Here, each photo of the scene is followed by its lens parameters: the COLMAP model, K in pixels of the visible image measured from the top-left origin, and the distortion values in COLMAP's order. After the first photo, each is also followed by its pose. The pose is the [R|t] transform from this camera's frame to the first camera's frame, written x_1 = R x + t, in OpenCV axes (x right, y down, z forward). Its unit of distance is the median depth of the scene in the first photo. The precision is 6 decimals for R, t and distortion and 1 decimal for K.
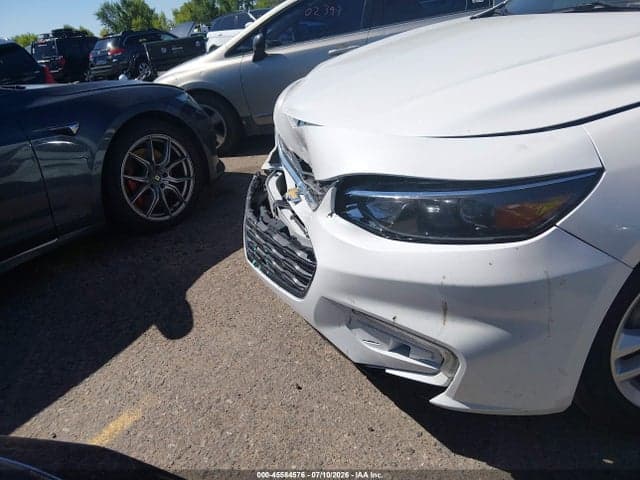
lens RADIAL K [[472.0, 0, 320.0], [0, 472.0, 240.0], [0, 0, 1]] dist [0.038360, -0.005749]
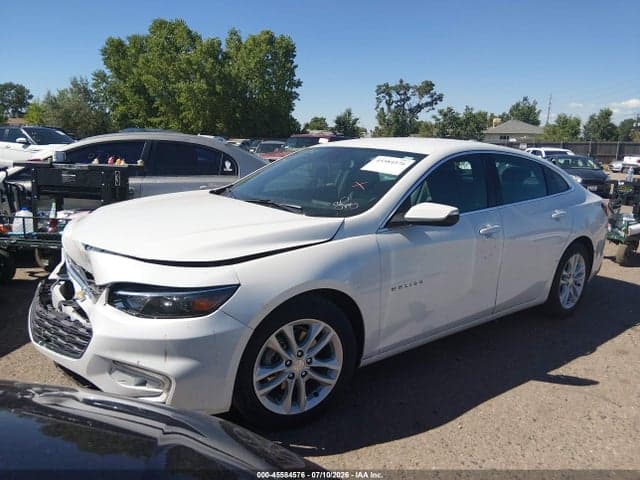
lens RADIAL K [[472.0, 0, 320.0], [0, 472.0, 240.0], [0, 0, 1]] dist [0.038360, -0.005749]
pose [[0.904749, 0.085937, 0.417187, -0.009673], [0.017527, 0.971095, -0.238049, 0.137869], [-0.425585, 0.222686, 0.877091, -0.874223]]
